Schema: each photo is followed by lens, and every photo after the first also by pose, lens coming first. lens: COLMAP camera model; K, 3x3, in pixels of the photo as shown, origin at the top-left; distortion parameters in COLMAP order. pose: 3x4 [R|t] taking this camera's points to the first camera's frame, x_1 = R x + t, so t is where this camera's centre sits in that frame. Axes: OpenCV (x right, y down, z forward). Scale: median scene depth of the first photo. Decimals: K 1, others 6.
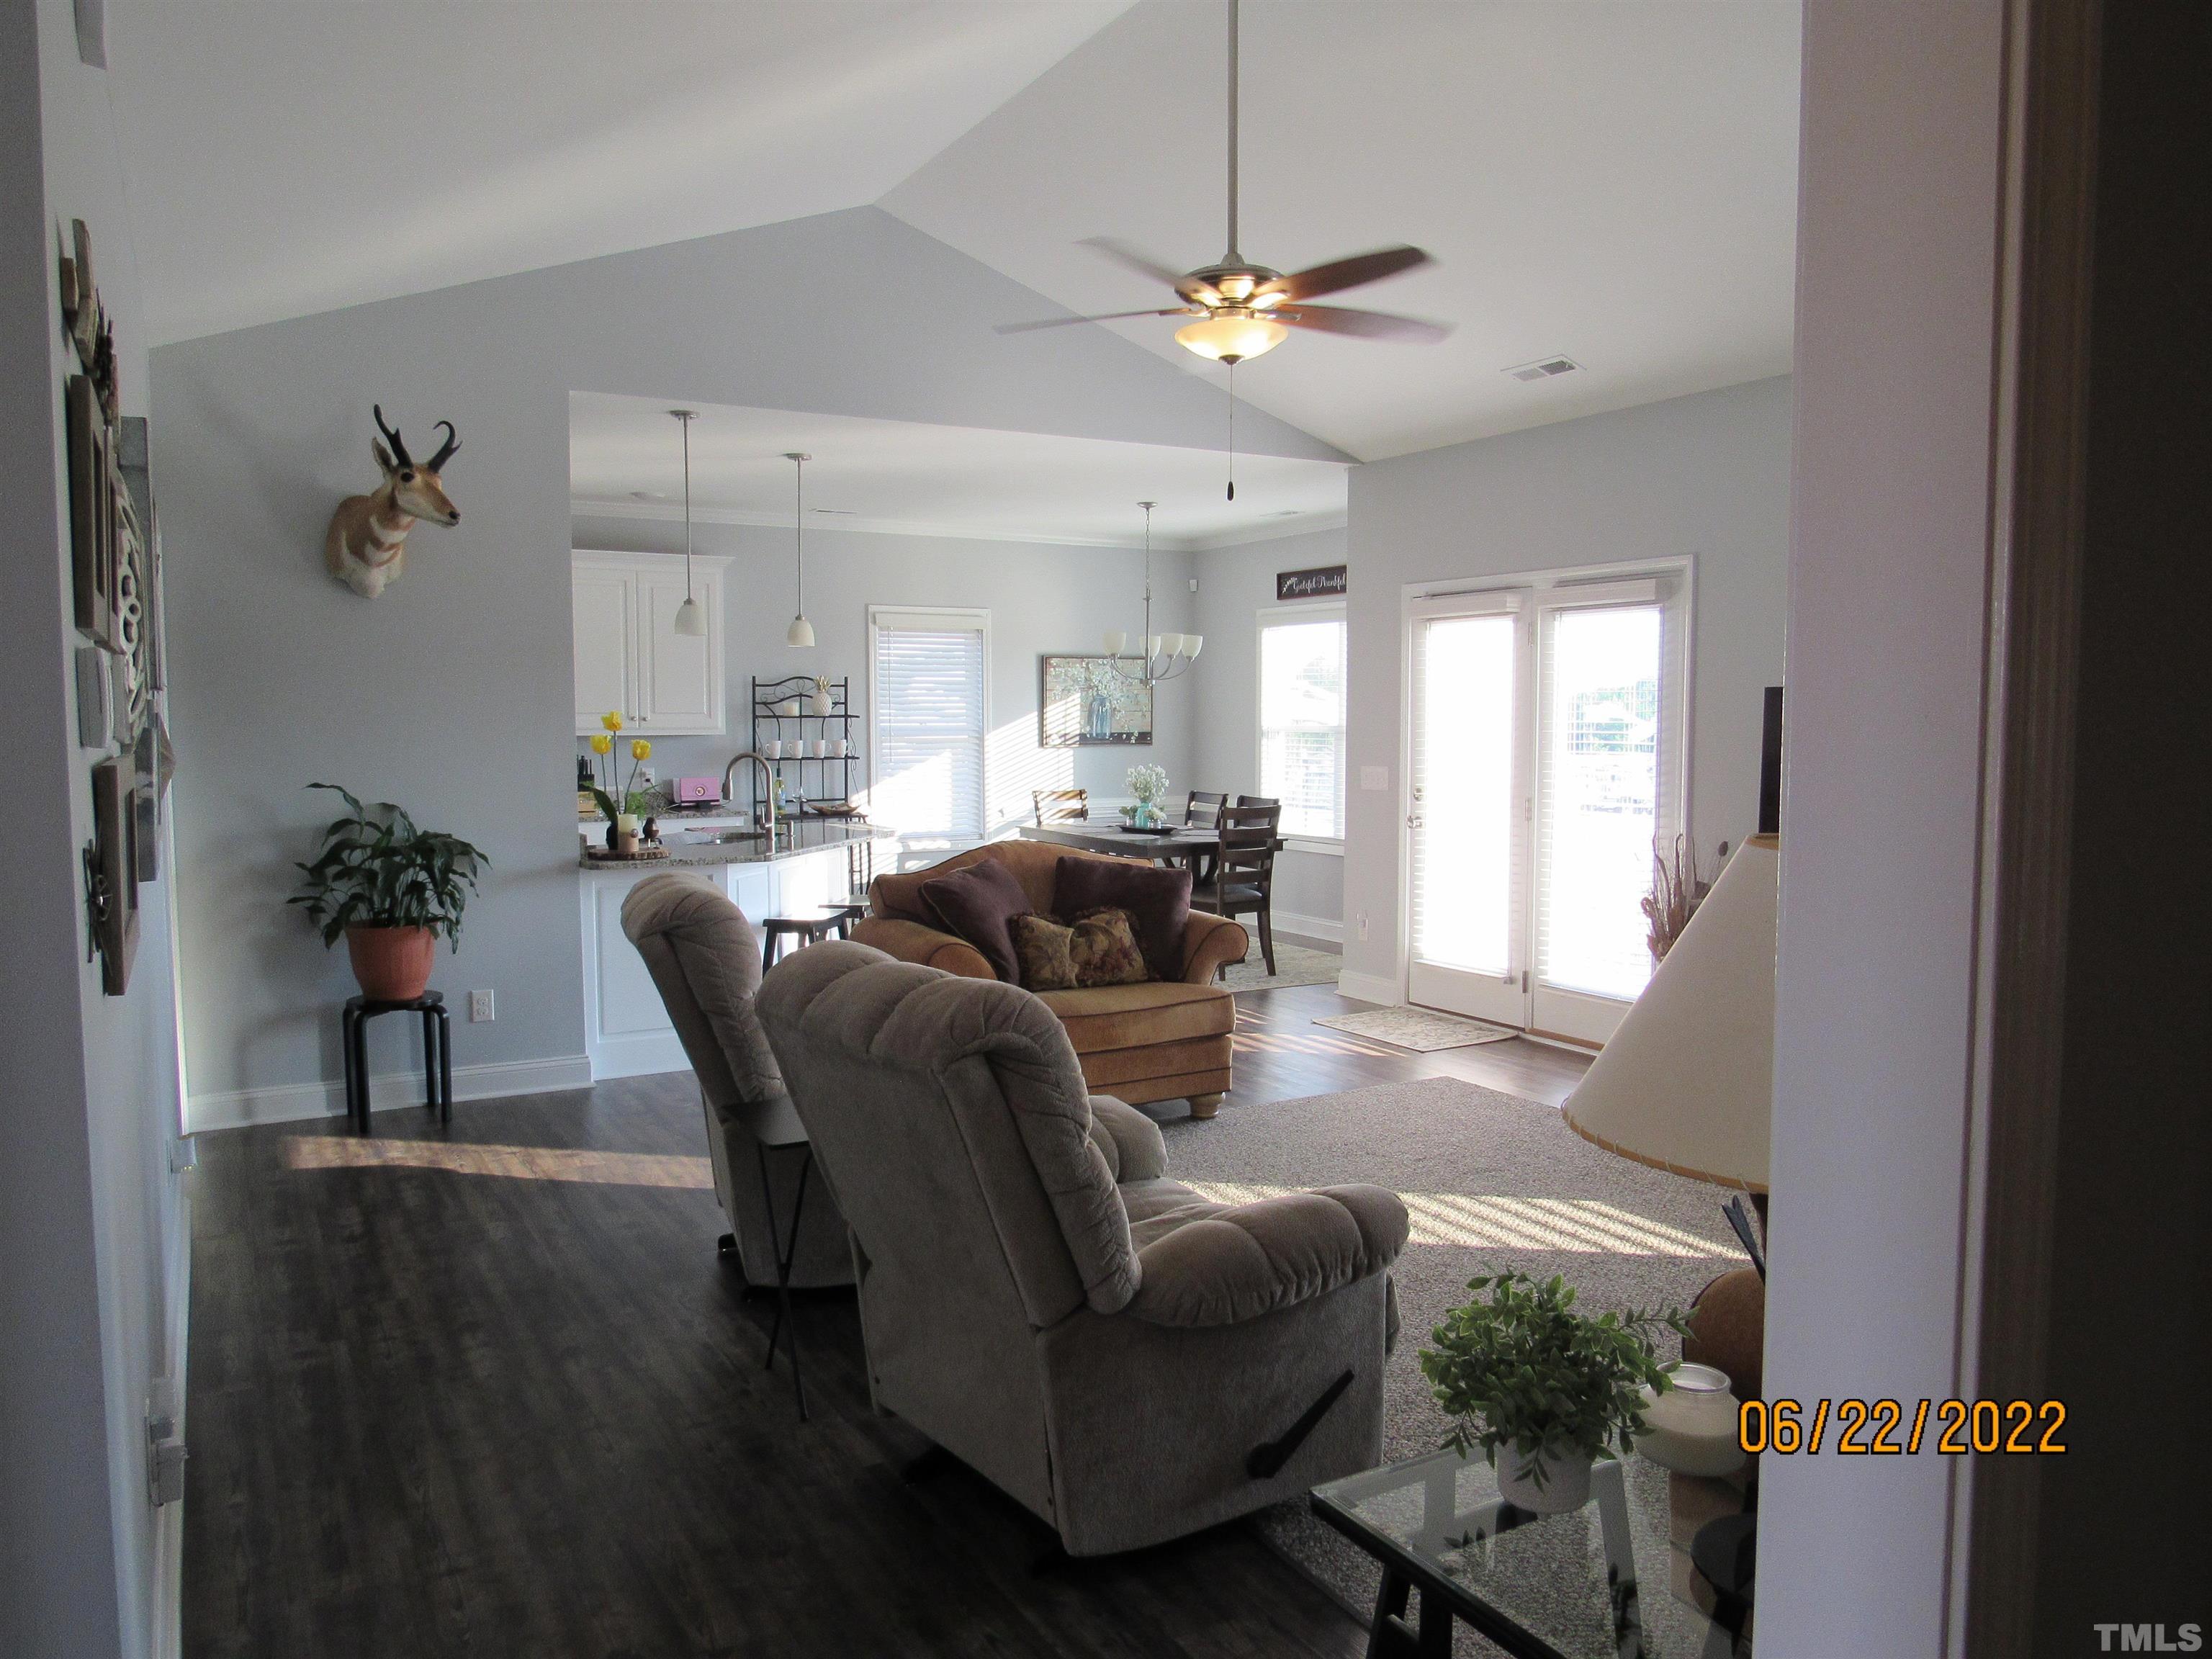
lens RADIAL K [[1568.1, 0, 1105.7], [0, 1568.1, 824.7], [0, 0, 1]] dist [0.002177, 0.001308]
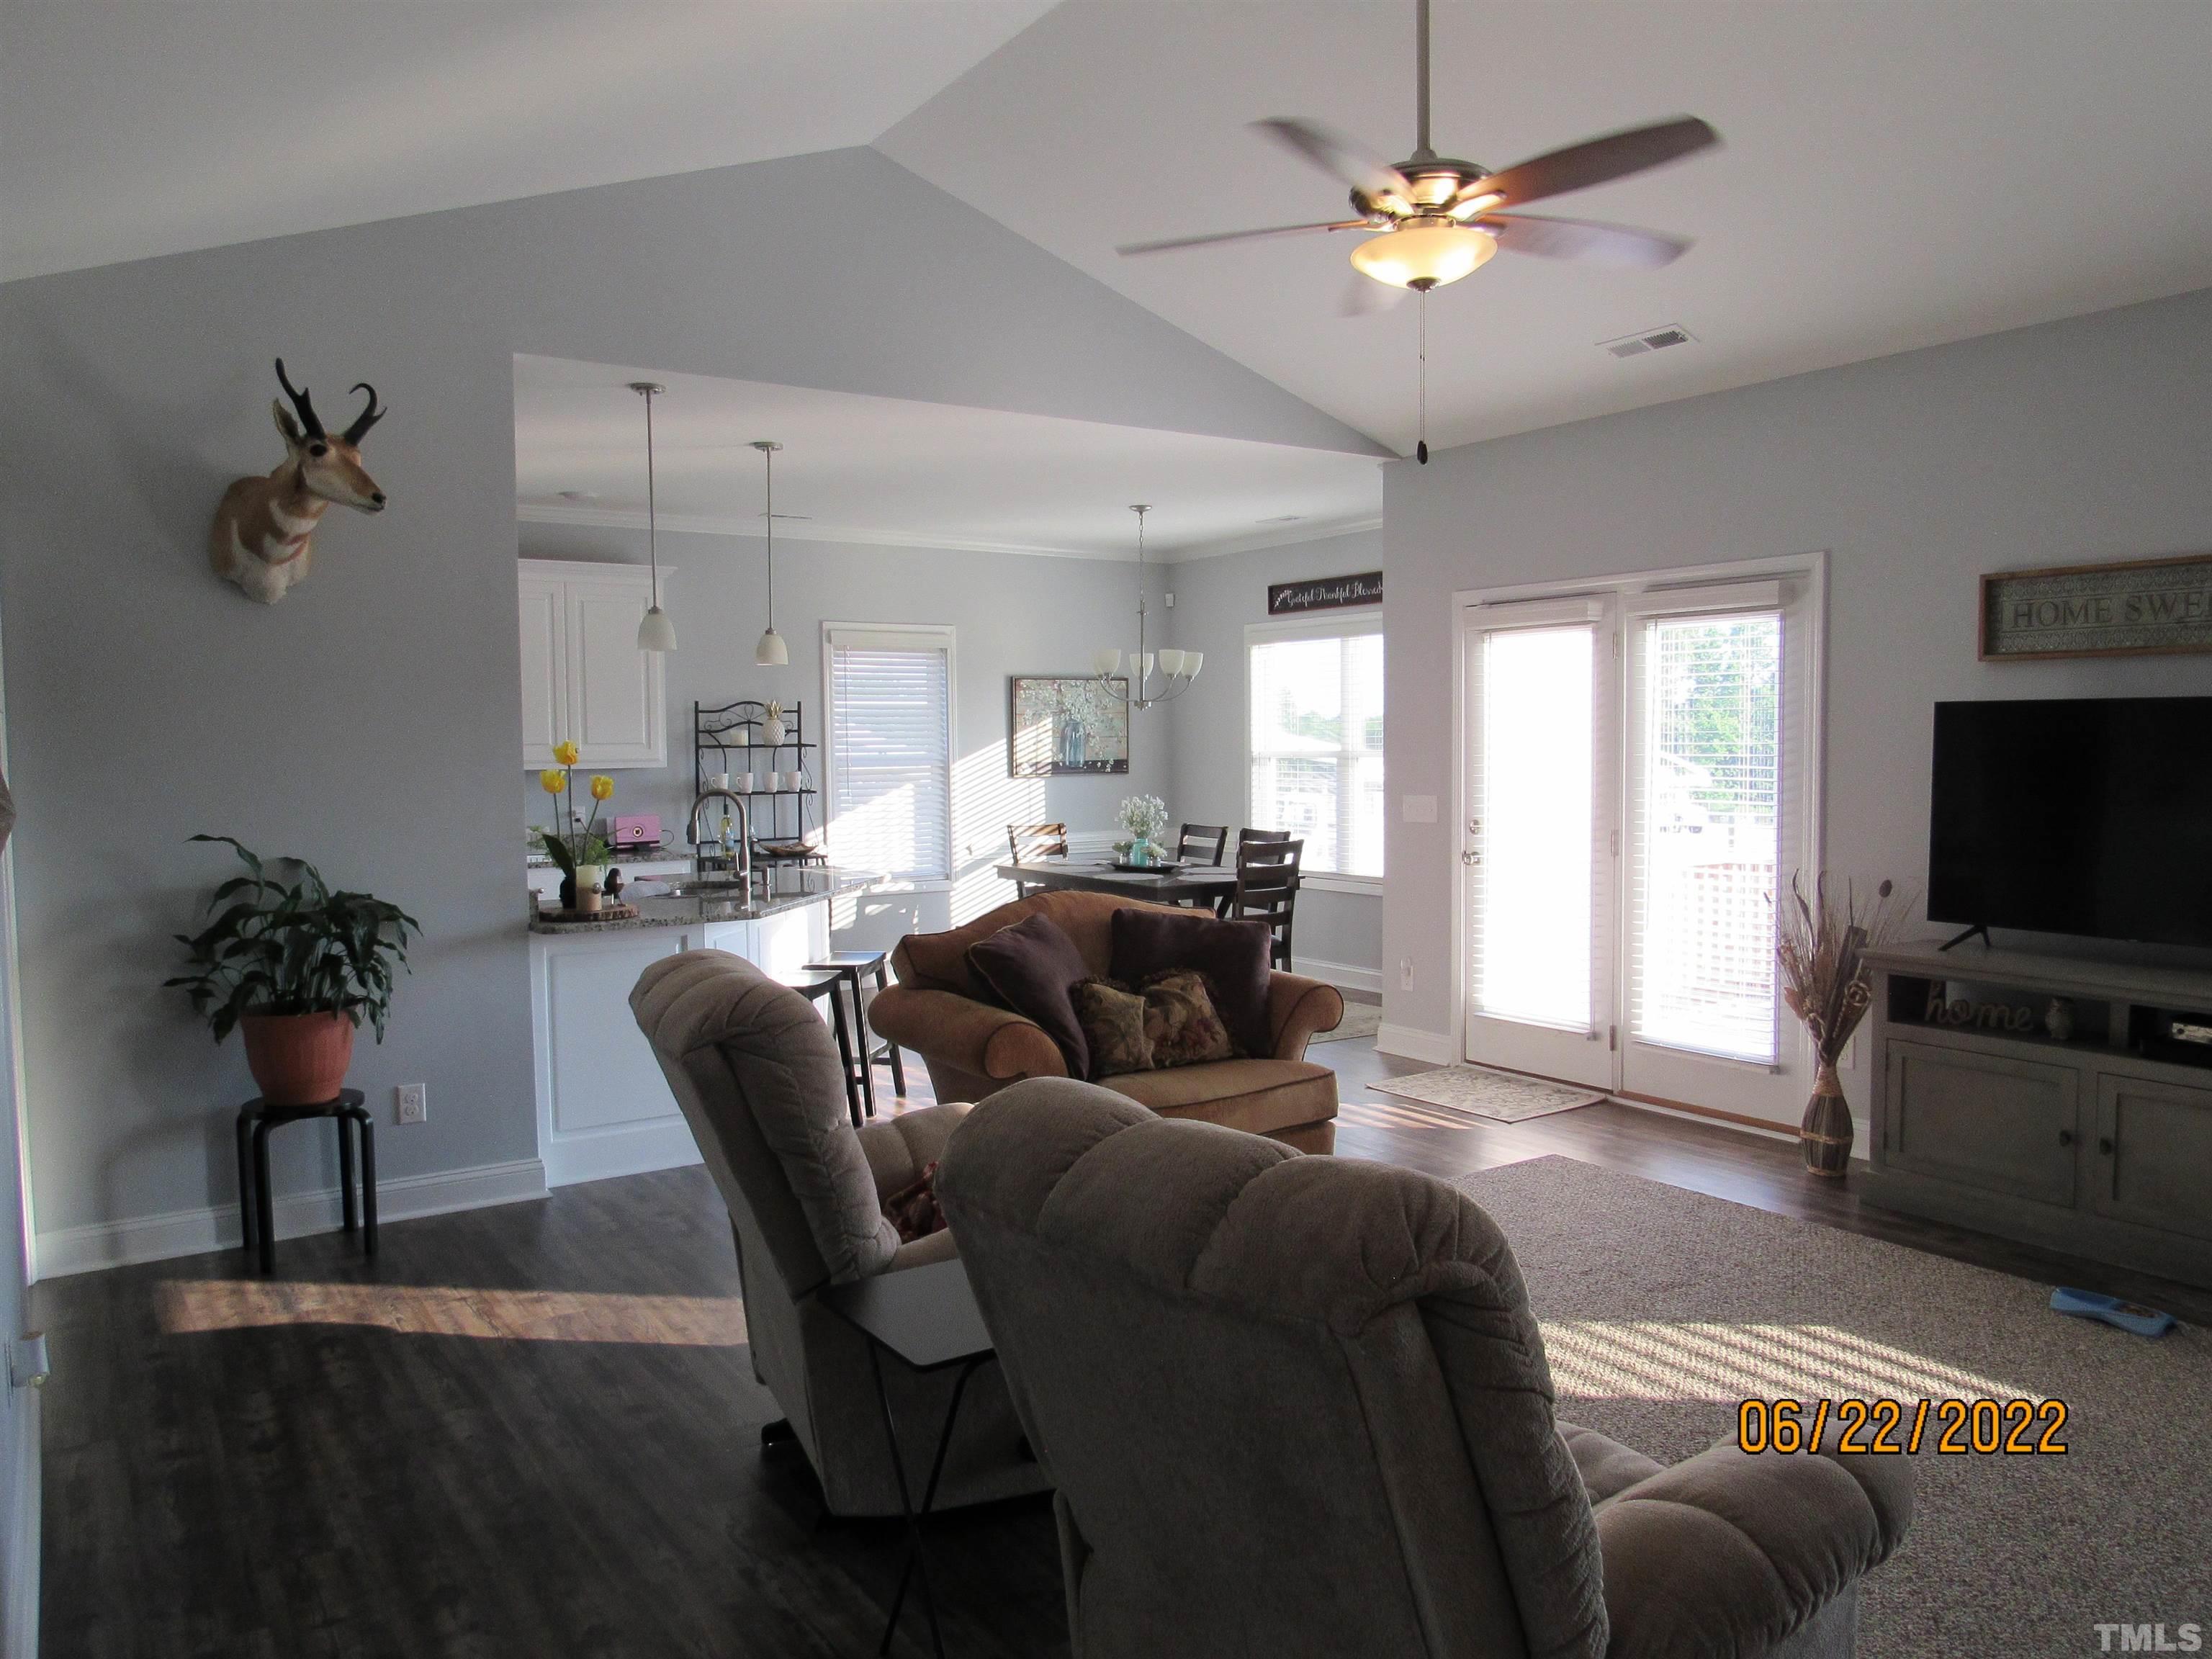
lens RADIAL K [[1571.2, 0, 1106.0], [0, 1571.2, 829.5], [0, 0, 1]] dist [0.001442, -0.004741]
pose [[0.997473, -0.012909, 0.069859, -0.096857], [0.013887, 0.999812, -0.013524, -0.011528], [-0.069671, 0.014460, 0.997465, 0.165858]]
